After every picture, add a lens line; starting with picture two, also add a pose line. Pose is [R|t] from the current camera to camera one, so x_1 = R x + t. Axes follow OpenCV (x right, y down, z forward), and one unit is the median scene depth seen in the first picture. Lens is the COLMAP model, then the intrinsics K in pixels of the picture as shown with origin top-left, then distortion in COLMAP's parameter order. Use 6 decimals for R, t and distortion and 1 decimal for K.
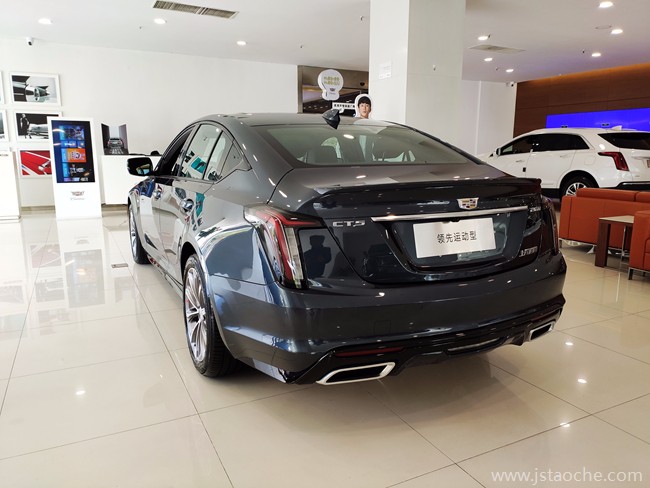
lens RADIAL K [[494.3, 0, 321.5], [0, 494.3, 245.4], [0, 0, 1]] dist [0.054938, -0.066667]
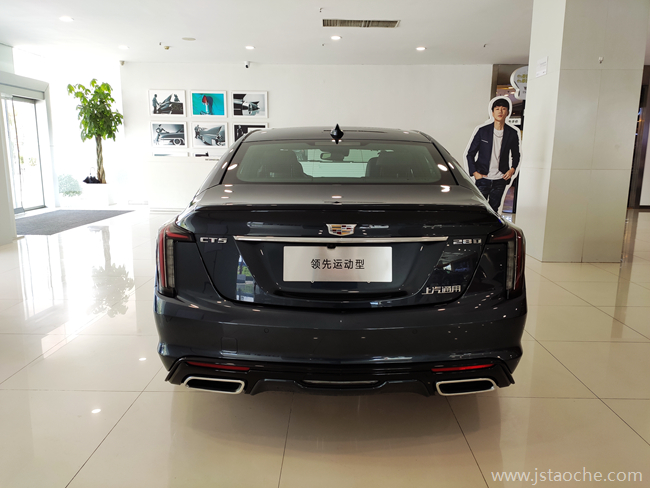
lens RADIAL K [[494.3, 0, 319.8], [0, 494.3, 242.6], [0, 0, 1]] dist [0.054938, -0.066667]
pose [[0.880100, 0.086921, -0.466765, 0.550210], [-0.090775, 0.995769, 0.014274, -0.055171], [0.466031, 0.029808, 0.884266, 0.127585]]
